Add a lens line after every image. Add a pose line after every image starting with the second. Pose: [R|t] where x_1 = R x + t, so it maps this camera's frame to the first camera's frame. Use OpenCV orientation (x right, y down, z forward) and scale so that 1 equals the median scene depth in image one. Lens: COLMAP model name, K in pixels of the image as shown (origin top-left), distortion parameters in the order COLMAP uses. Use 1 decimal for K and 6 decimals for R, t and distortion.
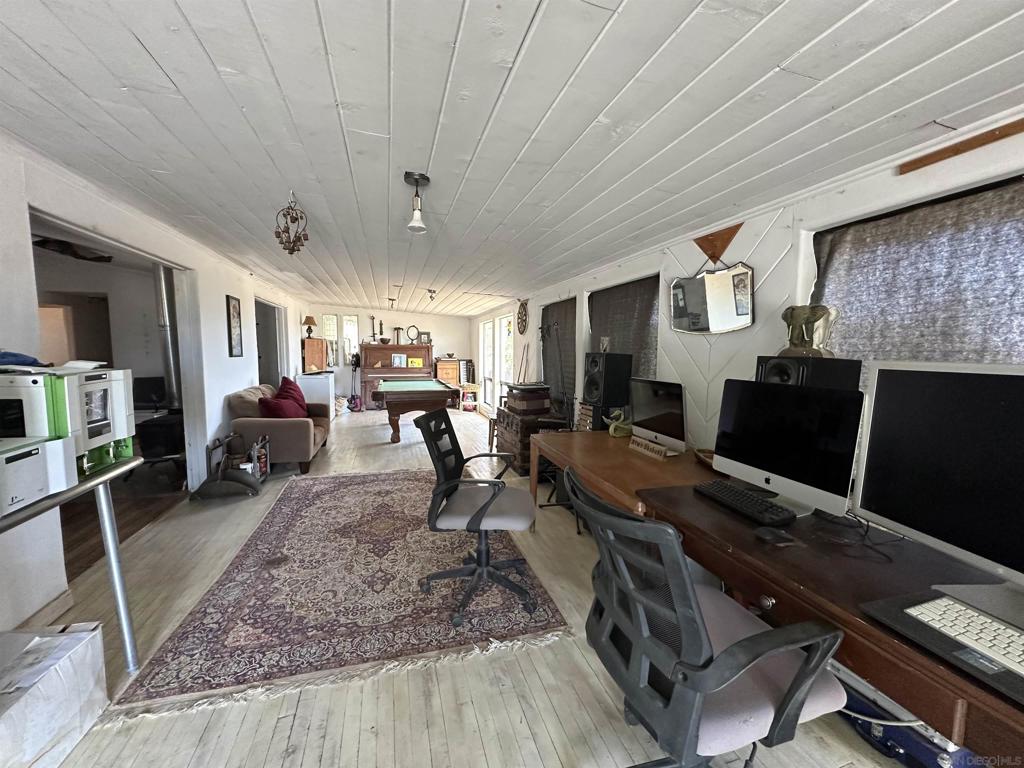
lens RADIAL K [[408.4, 0, 512.5], [0, 408.4, 385.6], [0, 0, 1]] dist [-0.006615, 0.000876]
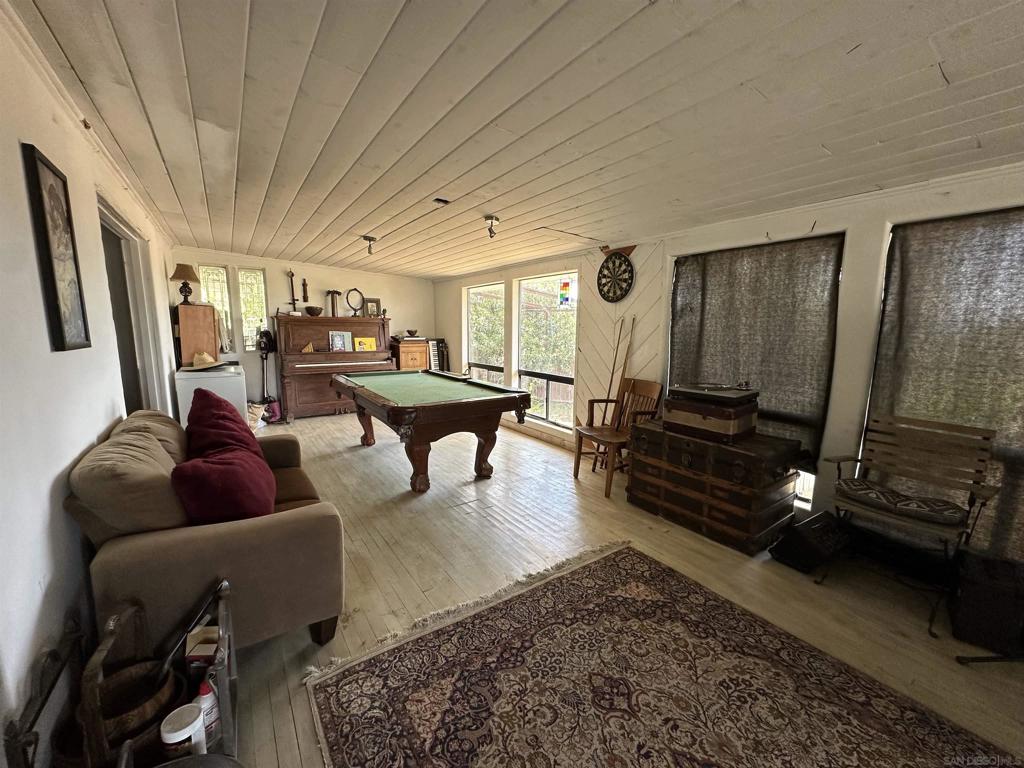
lens RADIAL K [[408.4, 0, 512.5], [0, 408.4, 385.6], [0, 0, 1]] dist [-0.006615, 0.000876]
pose [[0.951056, -0.042481, 0.306085, -0.224129], [0.023272, 0.997539, 0.066139, -0.027691], [-0.308141, -0.055779, 0.949704, 0.291344]]
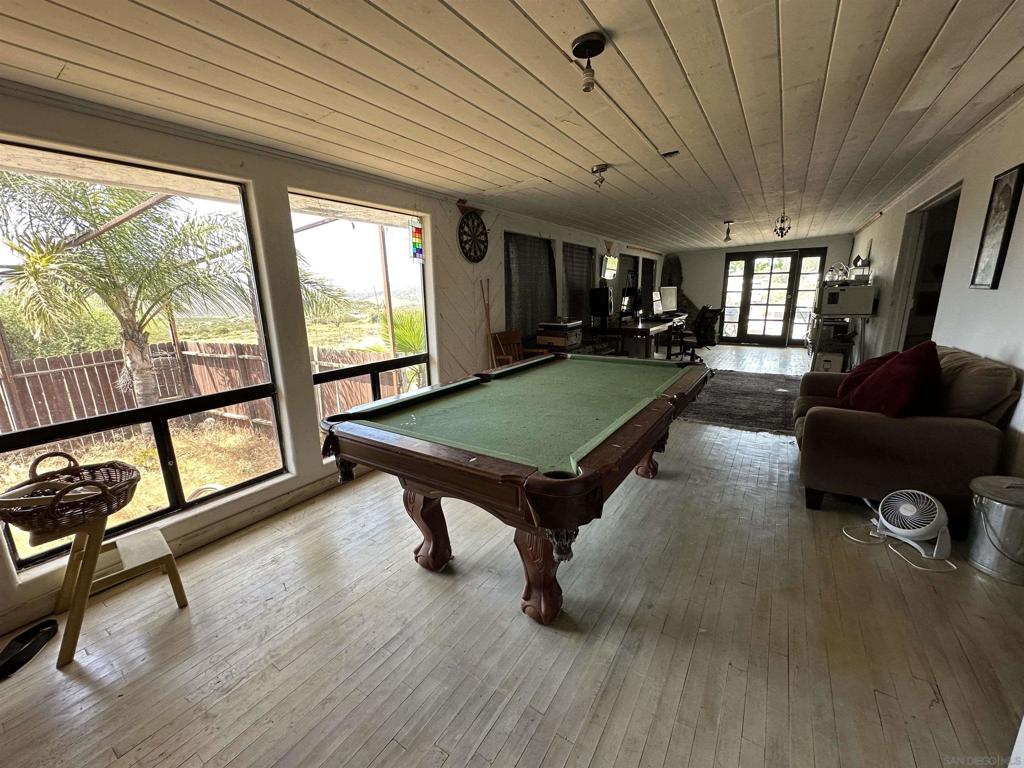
lens RADIAL K [[408.4, 0, 512.5], [0, 408.4, 385.6], [0, 0, 1]] dist [-0.006615, 0.000876]
pose [[-0.642263, -0.163317, 0.748883, -0.359757], [0.086204, 0.955447, 0.282295, -0.078858], [-0.761621, 0.245864, -0.599570, 0.941104]]
